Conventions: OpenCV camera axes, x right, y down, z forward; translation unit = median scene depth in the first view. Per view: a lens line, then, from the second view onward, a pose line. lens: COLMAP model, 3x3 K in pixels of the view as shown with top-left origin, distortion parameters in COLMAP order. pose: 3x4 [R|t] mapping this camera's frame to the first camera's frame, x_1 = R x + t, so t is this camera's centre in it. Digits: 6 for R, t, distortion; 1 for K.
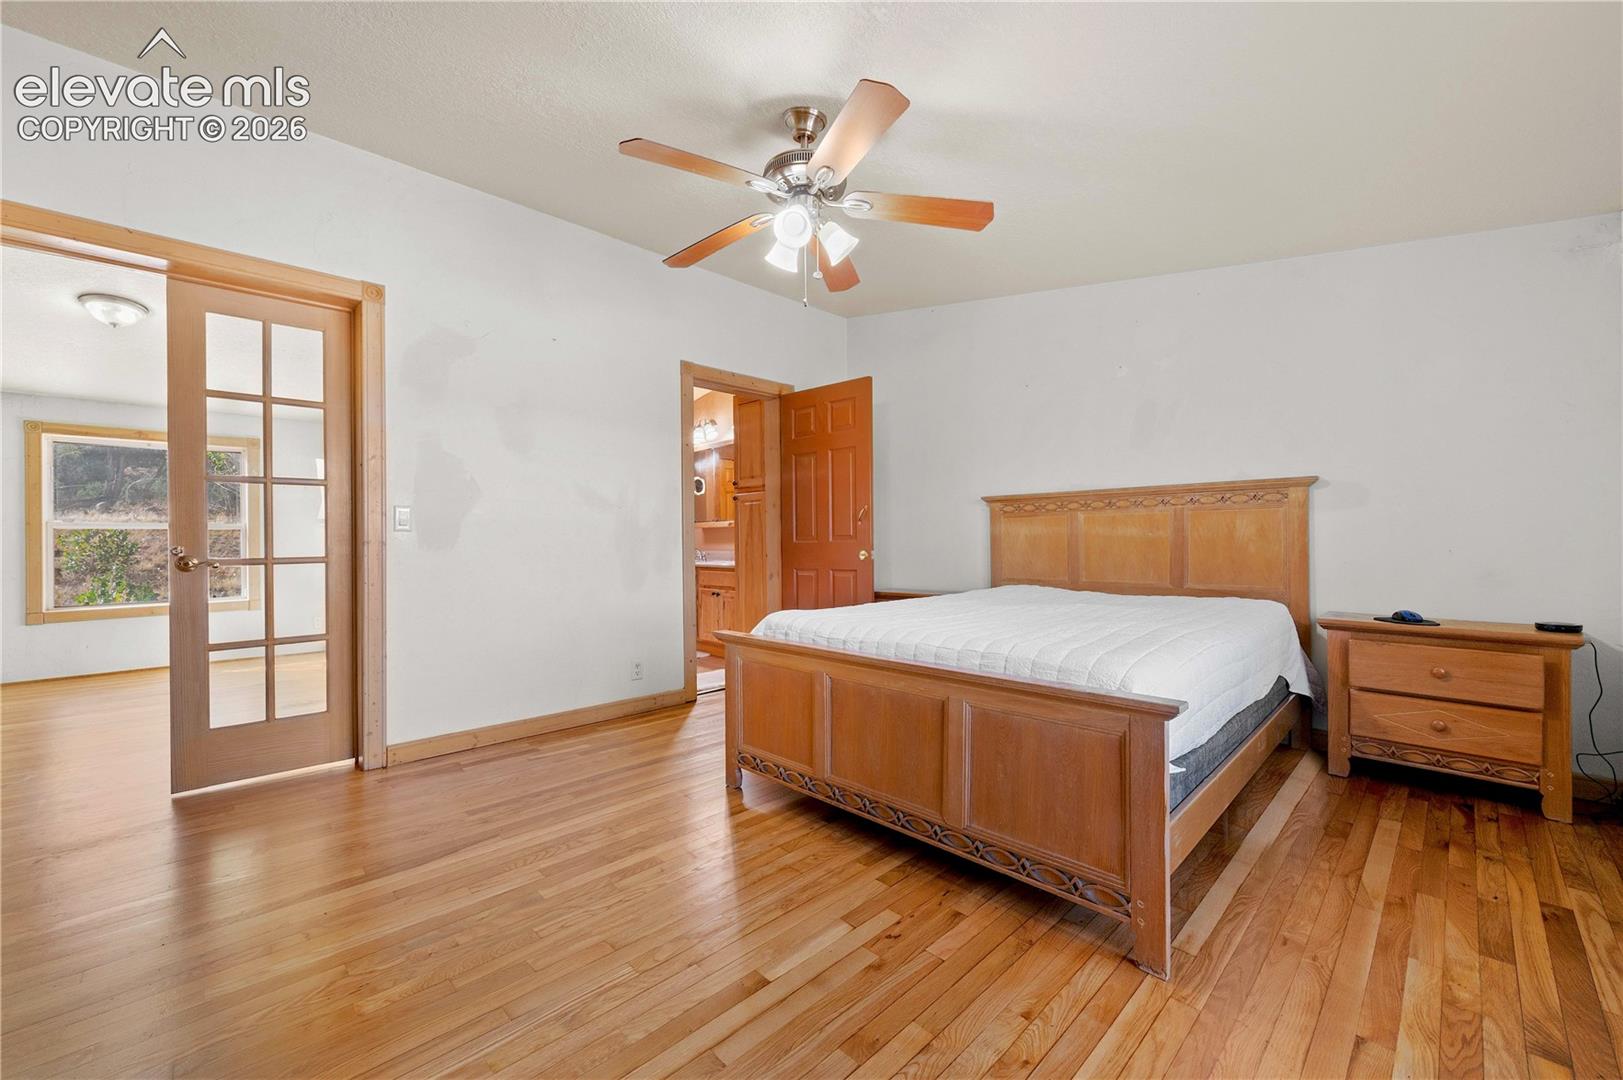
lens RADIAL K [[638.2, 0, 813.5], [0, 638.2, 545.8], [0, 0, 1]] dist [-0.002275, 0.000422]
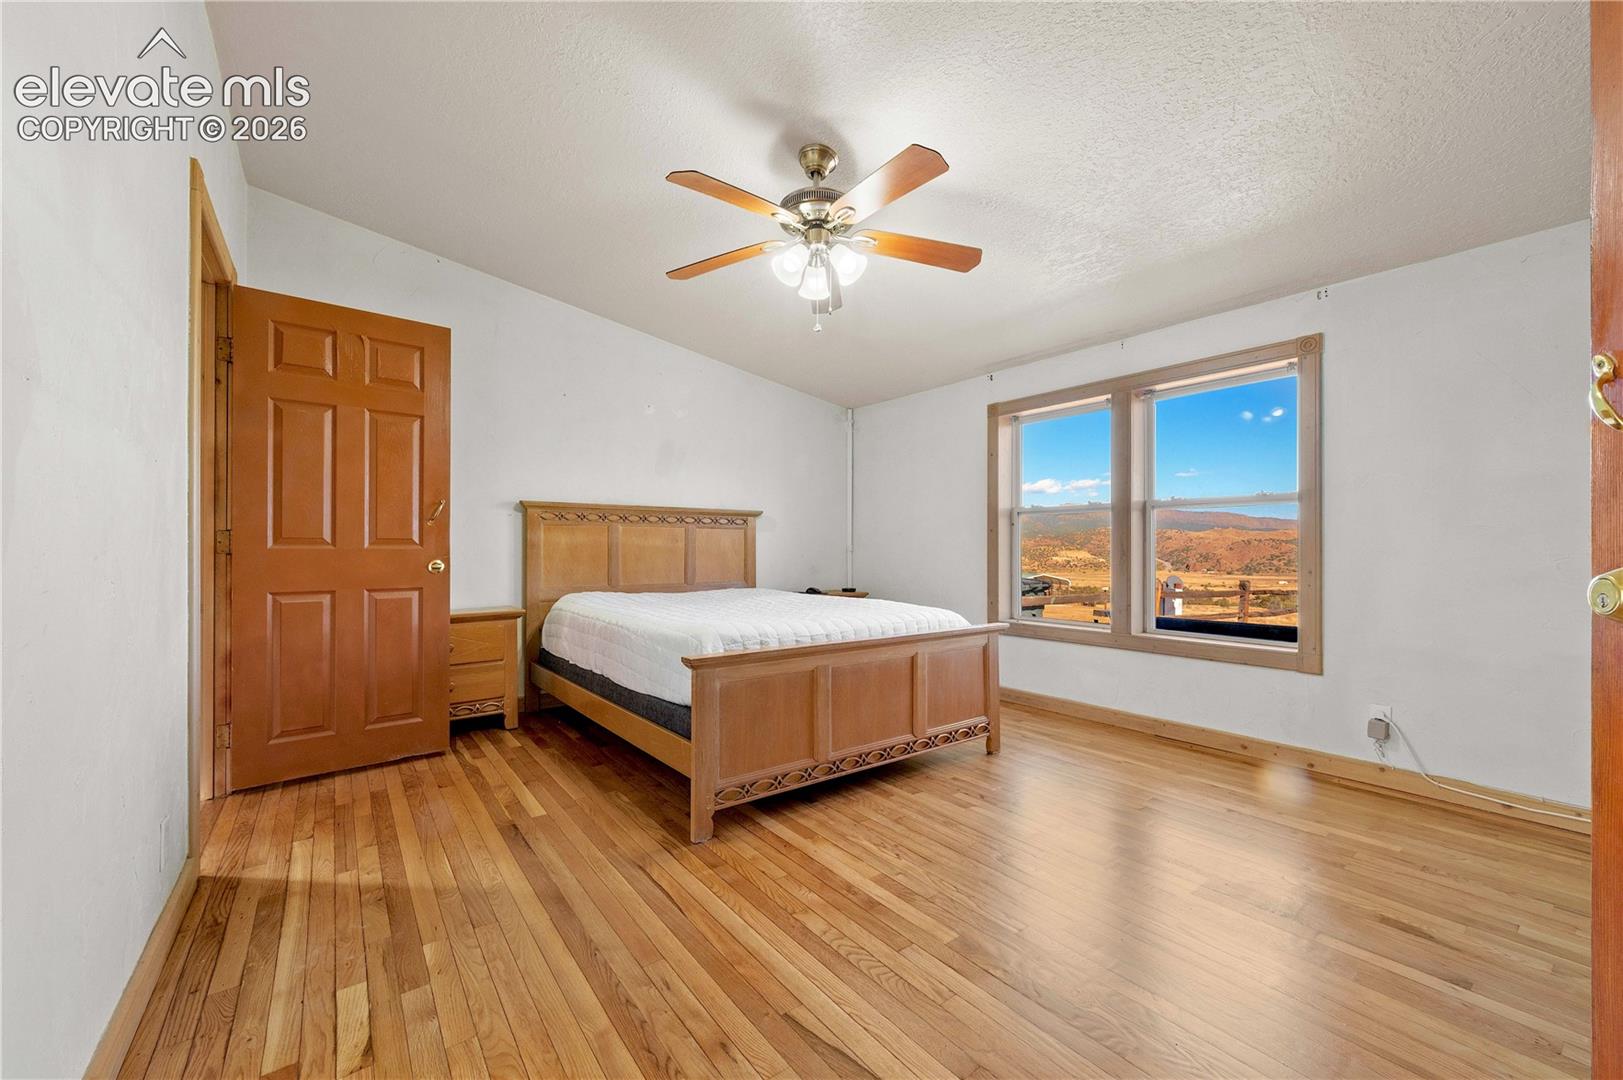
lens RADIAL K [[638.2, 0, 796.4], [0, 638.2, 553.5], [0, 0, 1]] dist [-0.002275, 0.000422]
pose [[0.142711, 0.001647, 0.989763, -0.873302], [0.005120, 0.999984, -0.002402, 0.004728], [-0.989751, 0.005410, 0.142700, 0.706989]]
